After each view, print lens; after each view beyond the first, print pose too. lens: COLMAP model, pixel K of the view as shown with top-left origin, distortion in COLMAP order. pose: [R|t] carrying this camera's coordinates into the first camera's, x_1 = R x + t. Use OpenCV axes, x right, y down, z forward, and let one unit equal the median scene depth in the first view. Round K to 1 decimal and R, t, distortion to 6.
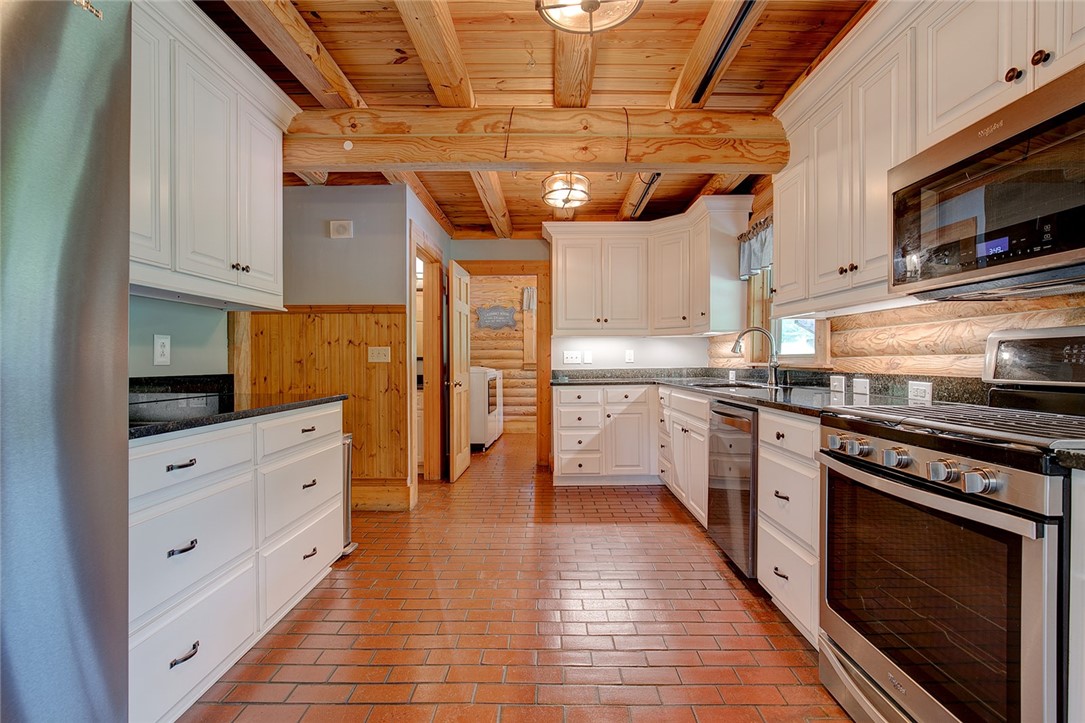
lens RADIAL K [[508.2, 0, 542.5], [0, 508.2, 361.5], [0, 0, 1]] dist [-0.001518, 0.000327]
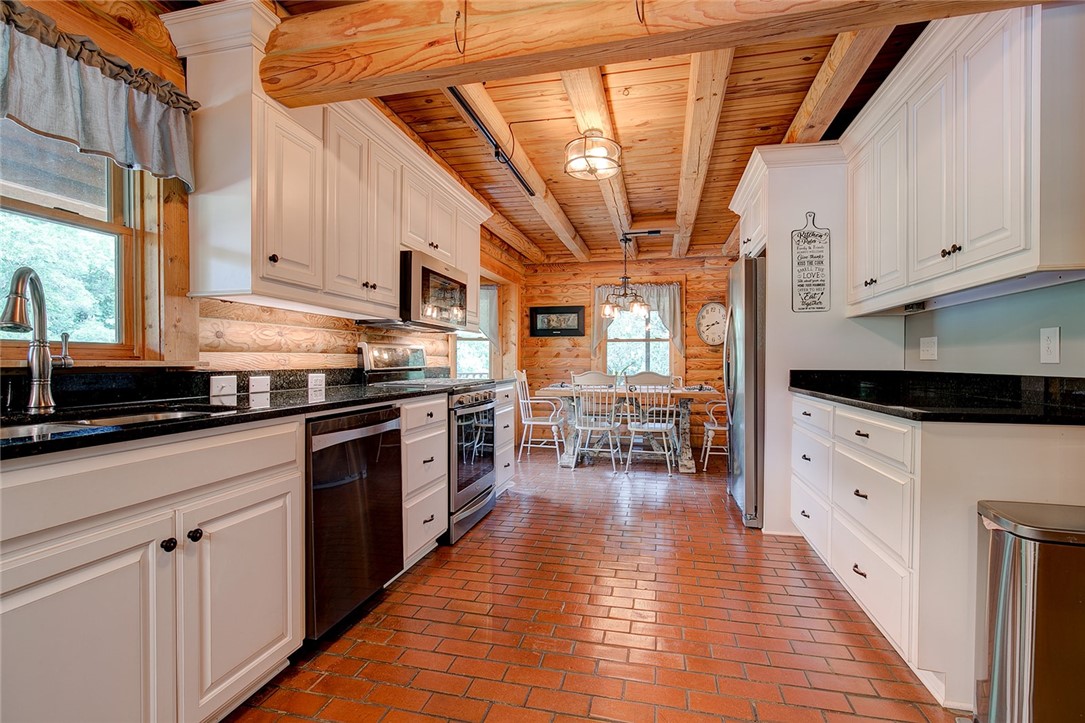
lens RADIAL K [[508.2, 0, 542.5], [0, 508.2, 361.5], [0, 0, 1]] dist [-0.001518, 0.000327]
pose [[-0.974404, -0.002395, 0.224791, -0.067639], [-0.001963, 0.999996, 0.002143, 0.004446], [-0.224795, 0.001647, -0.974405, 1.716608]]
